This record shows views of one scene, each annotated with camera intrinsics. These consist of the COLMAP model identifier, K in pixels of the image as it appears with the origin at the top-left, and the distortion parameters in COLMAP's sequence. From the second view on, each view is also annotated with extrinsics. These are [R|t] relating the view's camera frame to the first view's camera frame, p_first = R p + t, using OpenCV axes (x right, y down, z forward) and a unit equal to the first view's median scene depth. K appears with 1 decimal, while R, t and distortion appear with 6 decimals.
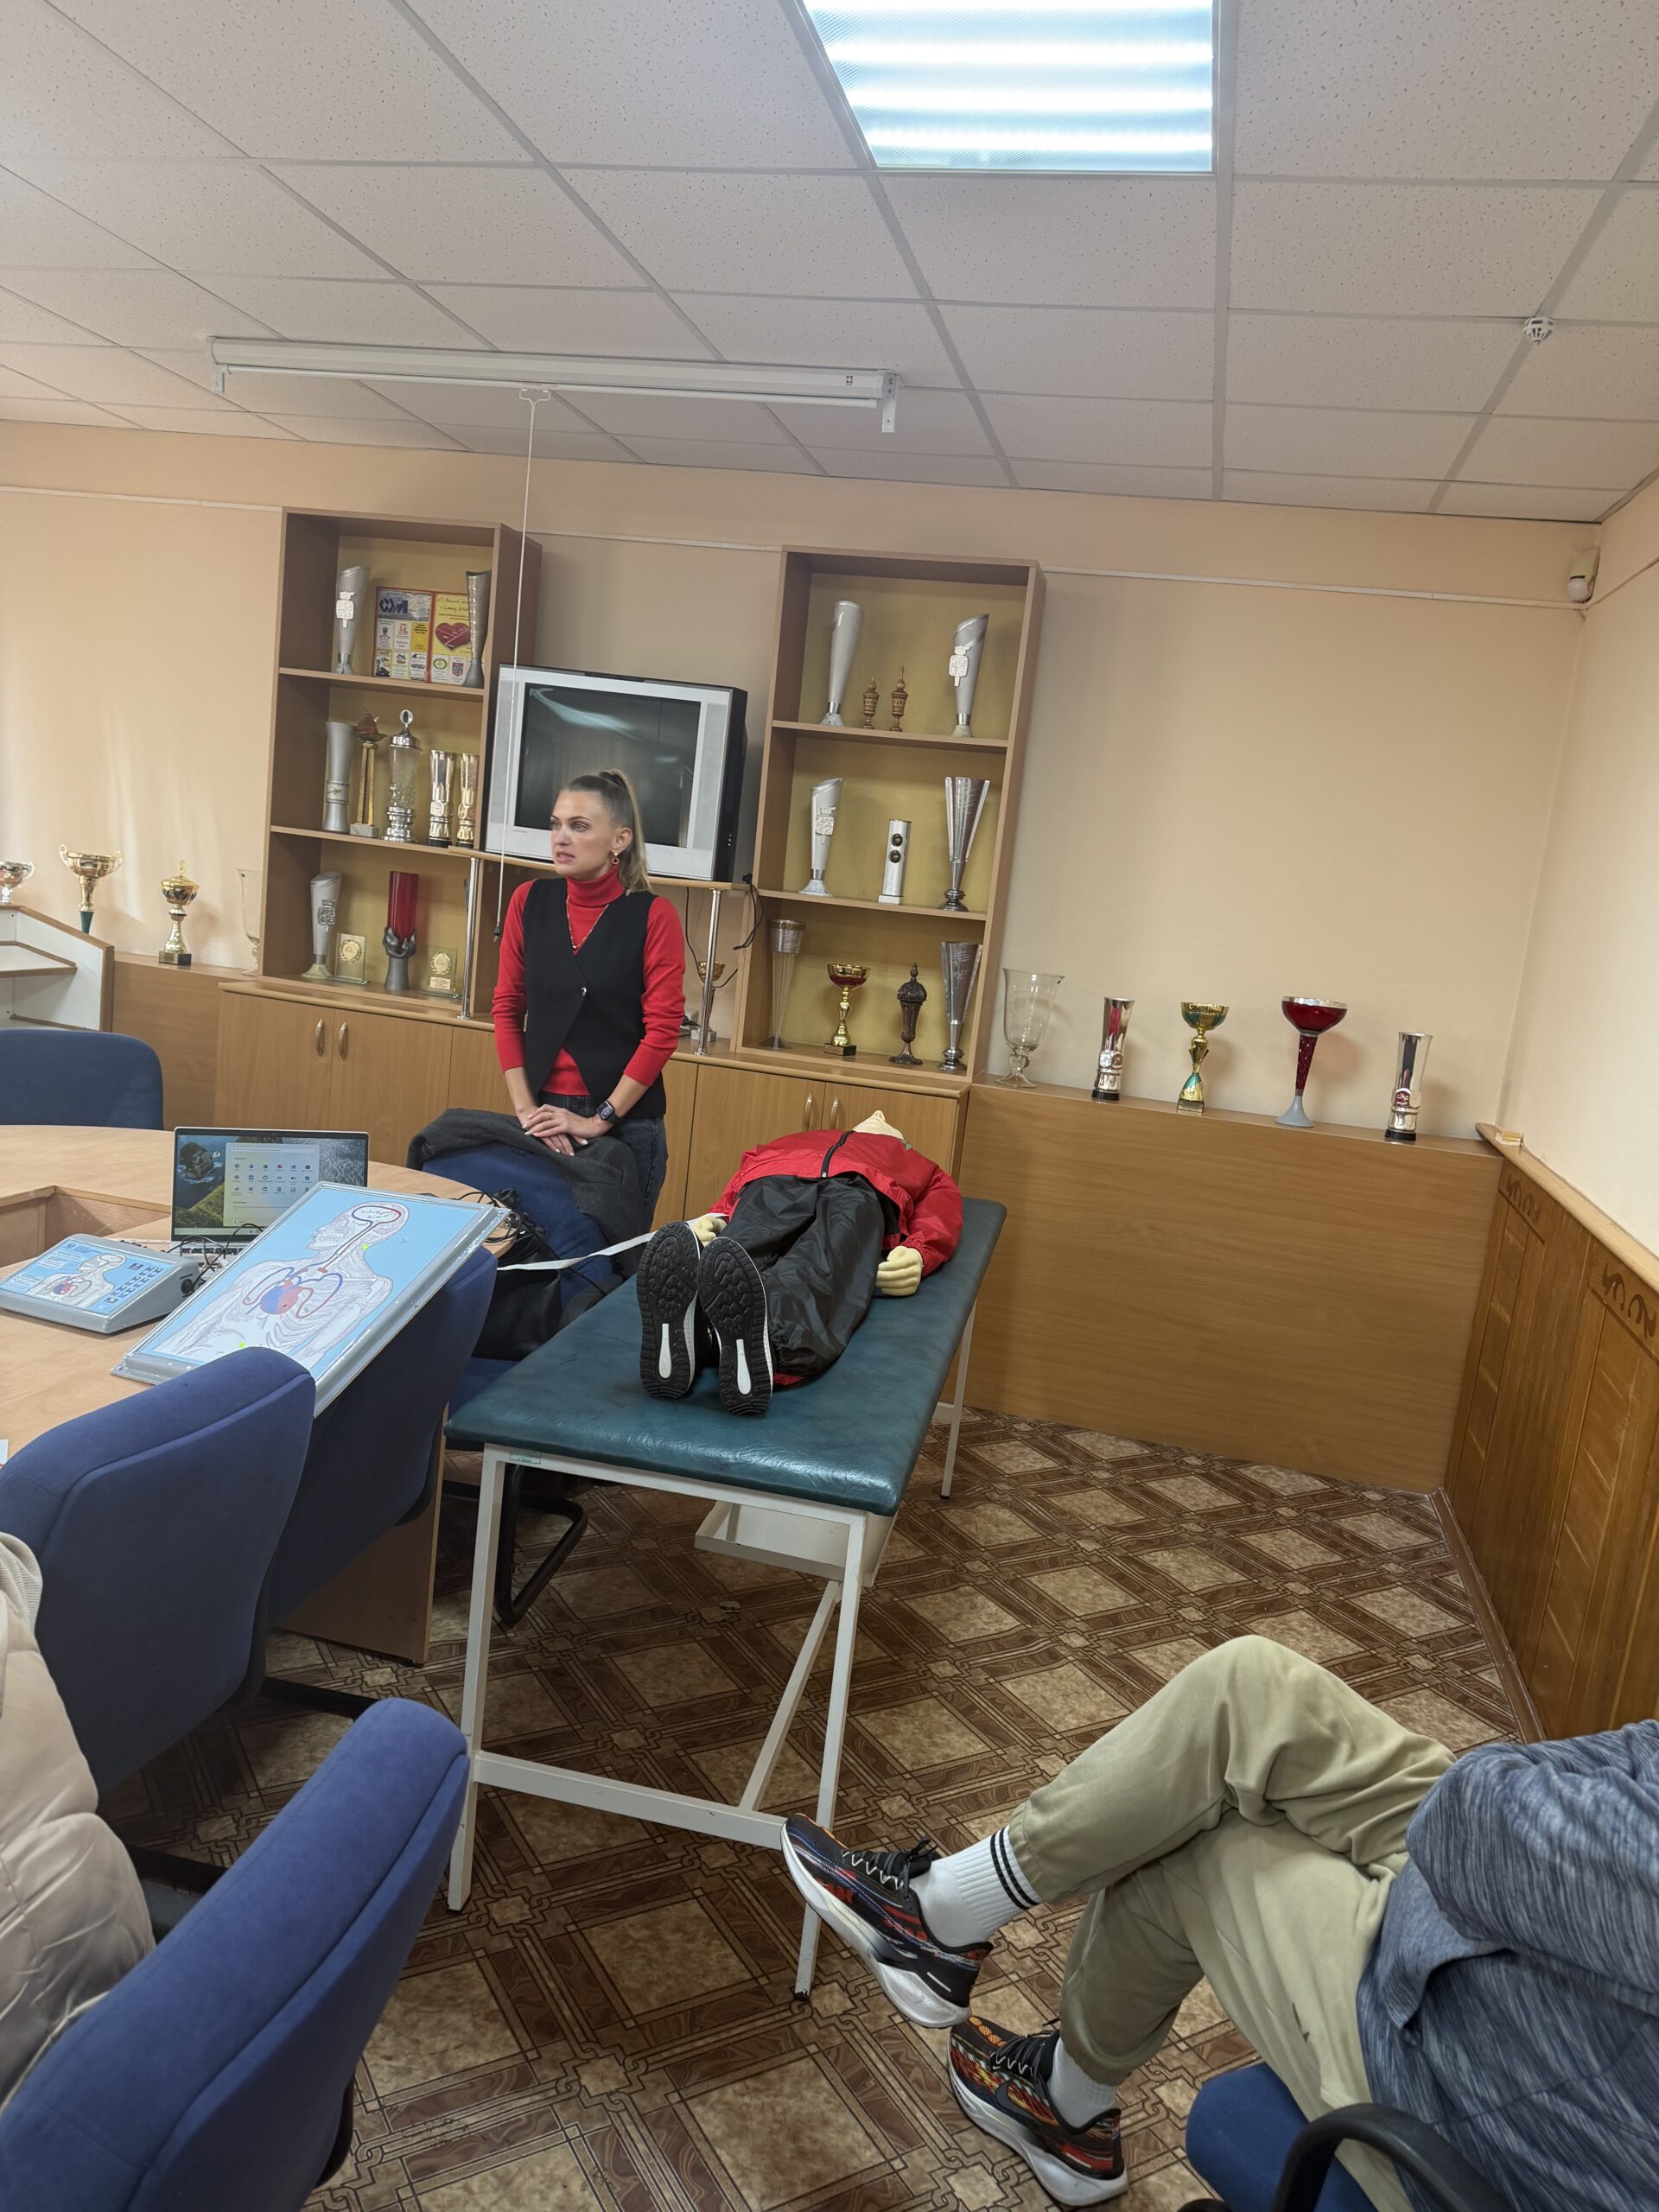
lens RADIAL K [[1541.0, 0, 817.0], [0, 1541.0, 1111.4], [0, 0, 1]] dist [0.204502, -0.328056]
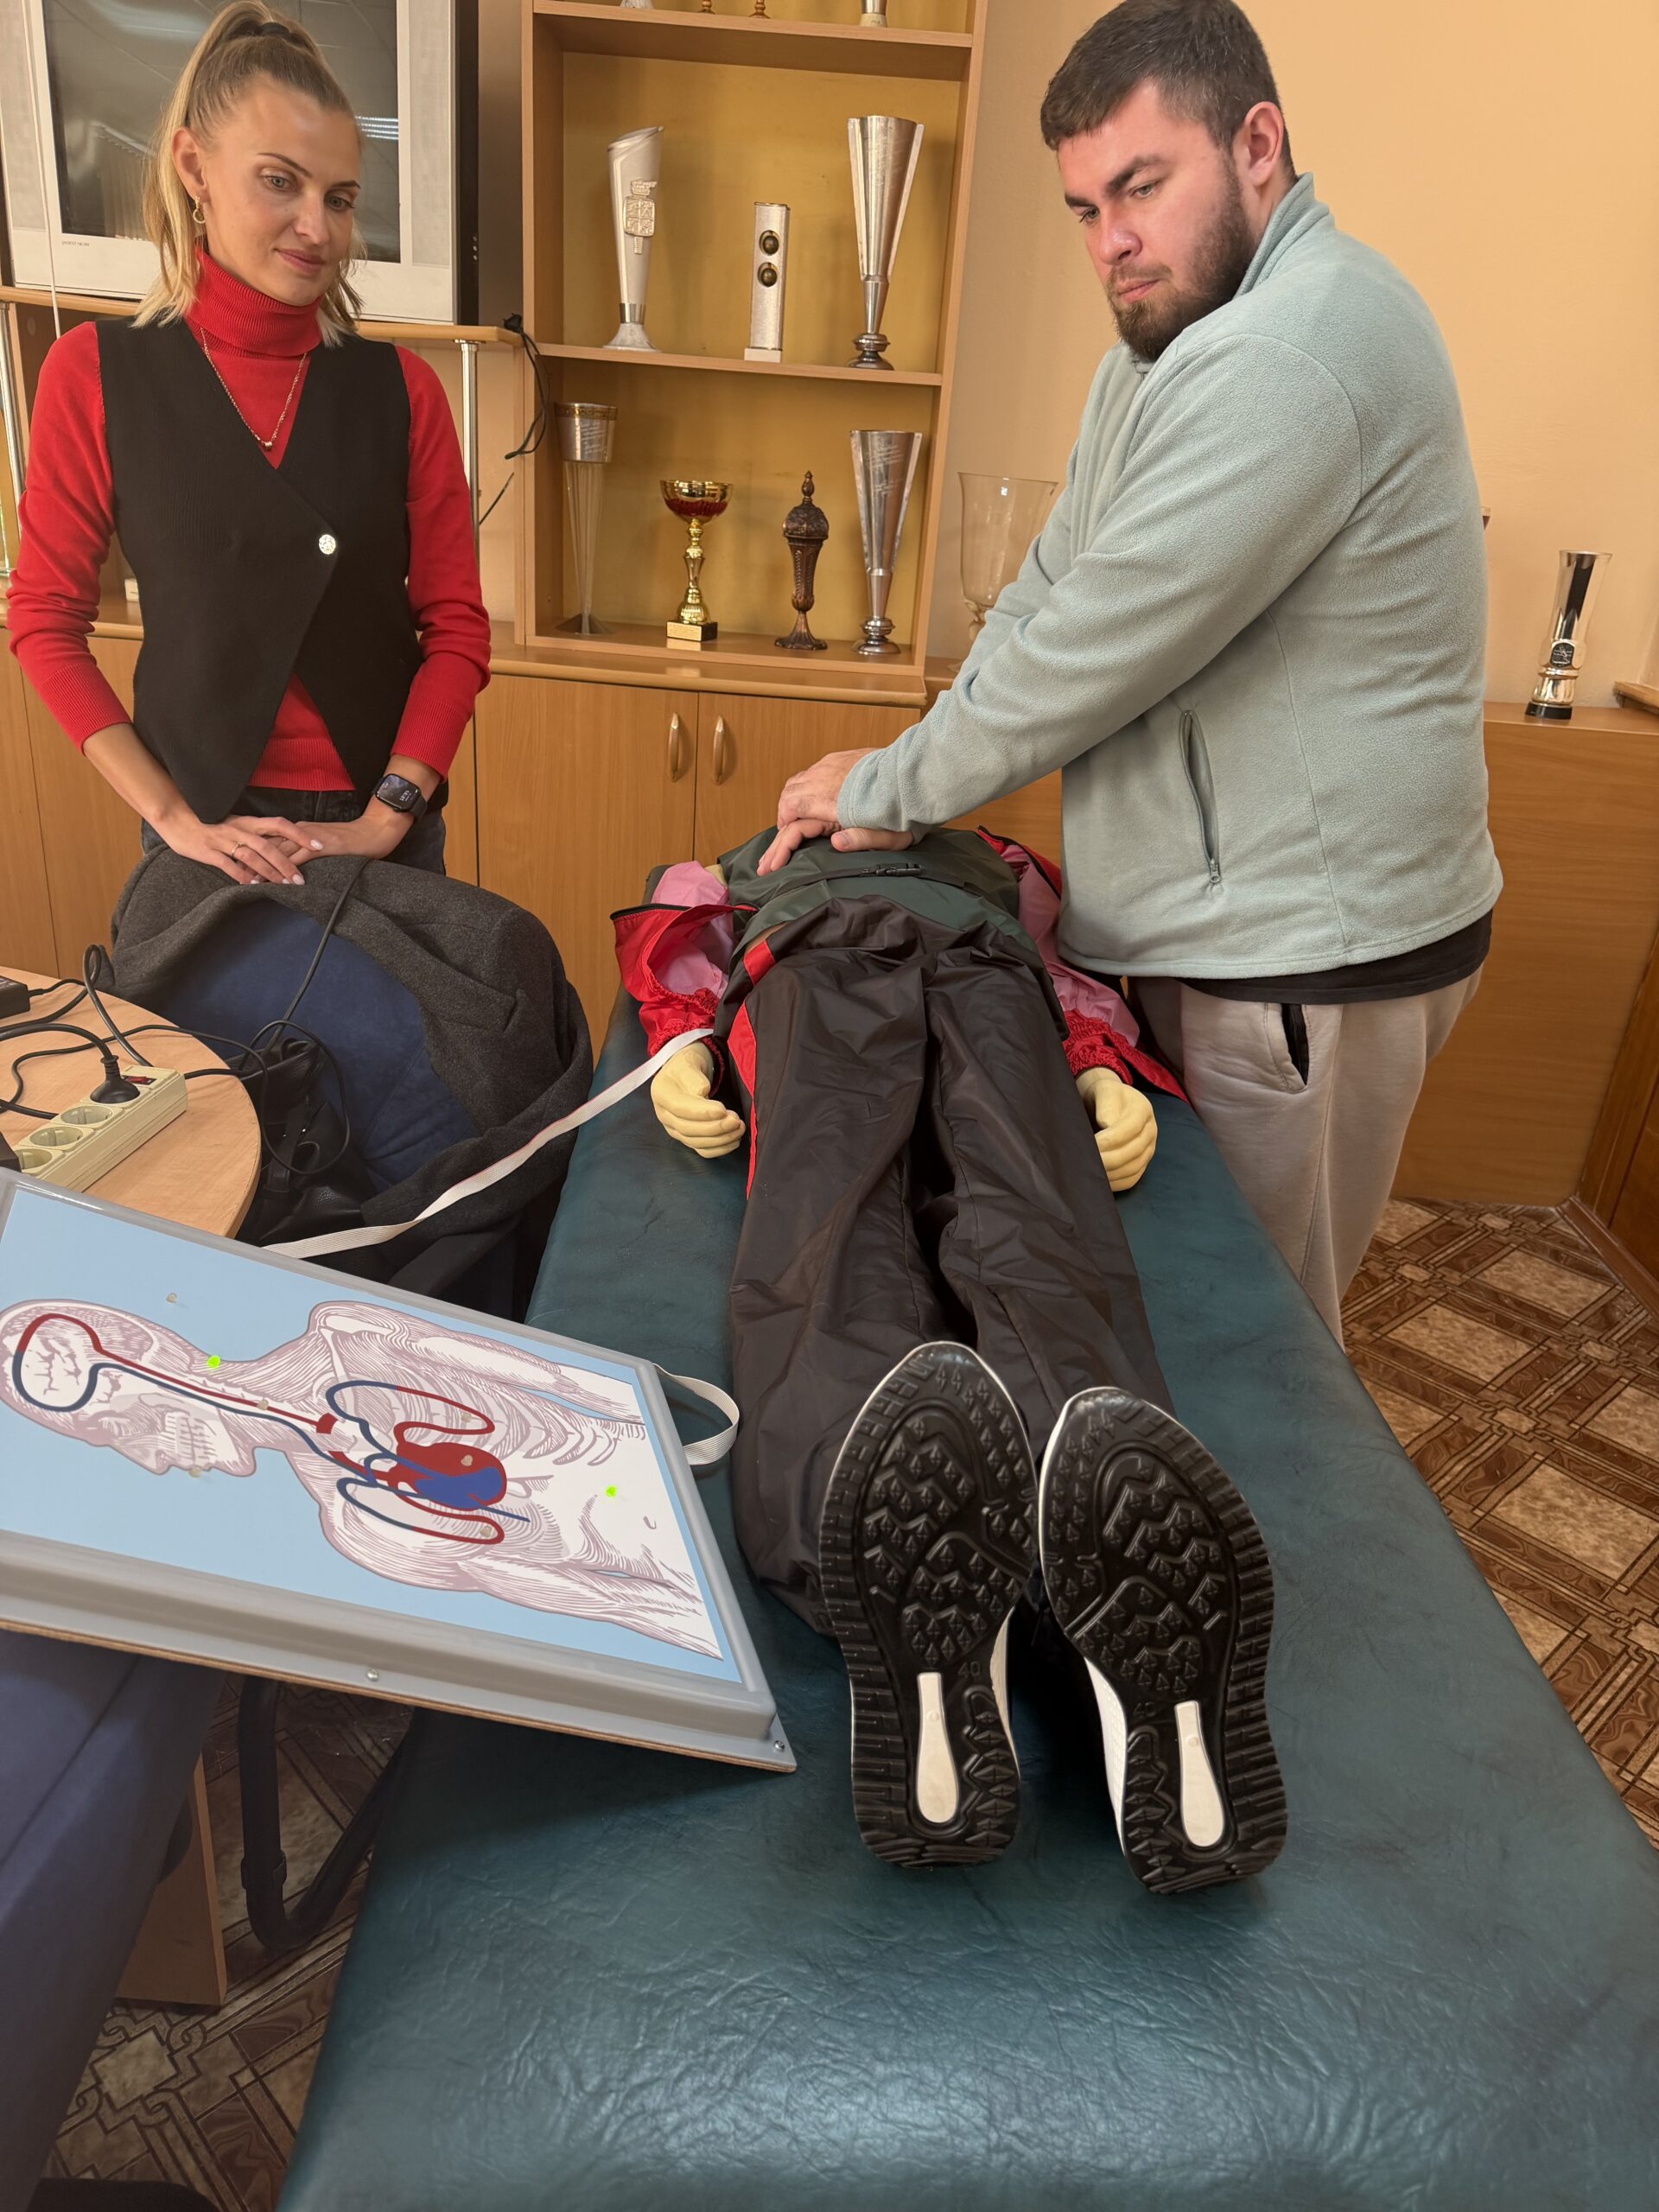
lens RADIAL K [[1586.2, 0, 818.7], [0, 1586.2, 1107.7], [0, 0, 1]] dist [0.105530, -0.171772]
pose [[0.975682, -0.118686, 0.184277, -0.078994], [0.065812, 0.960551, 0.270206, -0.027427], [-0.209077, -0.251508, 0.945003, 0.353311]]
